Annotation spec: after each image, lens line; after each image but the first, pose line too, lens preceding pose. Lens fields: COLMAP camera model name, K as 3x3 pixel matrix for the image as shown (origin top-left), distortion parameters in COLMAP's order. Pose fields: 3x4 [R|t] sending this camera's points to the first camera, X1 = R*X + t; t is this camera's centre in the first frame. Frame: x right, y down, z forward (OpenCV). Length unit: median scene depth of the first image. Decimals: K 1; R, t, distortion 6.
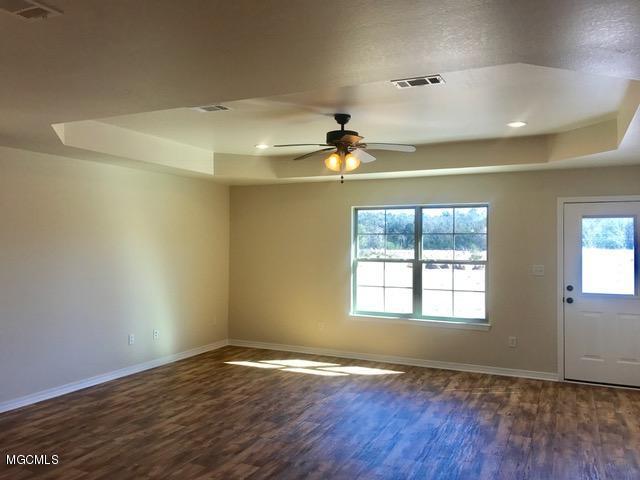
lens RADIAL K [[529.3, 0, 319.3], [0, 529.3, 236.8], [0, 0, 1]] dist [0.040052, -0.050823]
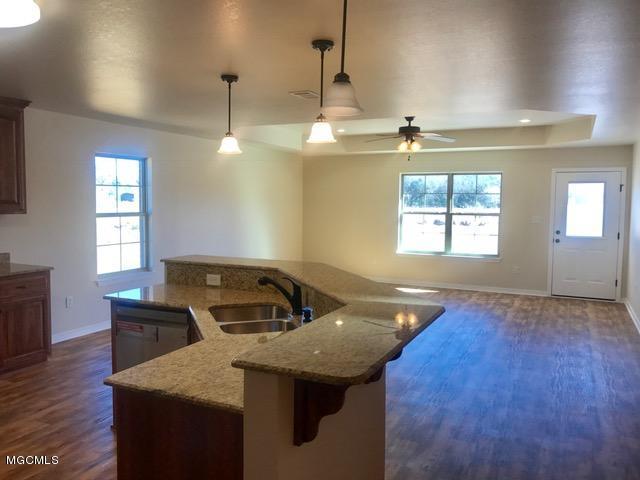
lens RADIAL K [[529.3, 0, 319.4], [0, 529.3, 236.8], [0, 0, 1]] dist [0.040052, -0.050823]
pose [[0.999980, 0.004442, -0.004600, -0.160660], [-0.004057, 0.996731, 0.080695, -0.004256], [0.004943, -0.080675, 0.996728, -0.420893]]
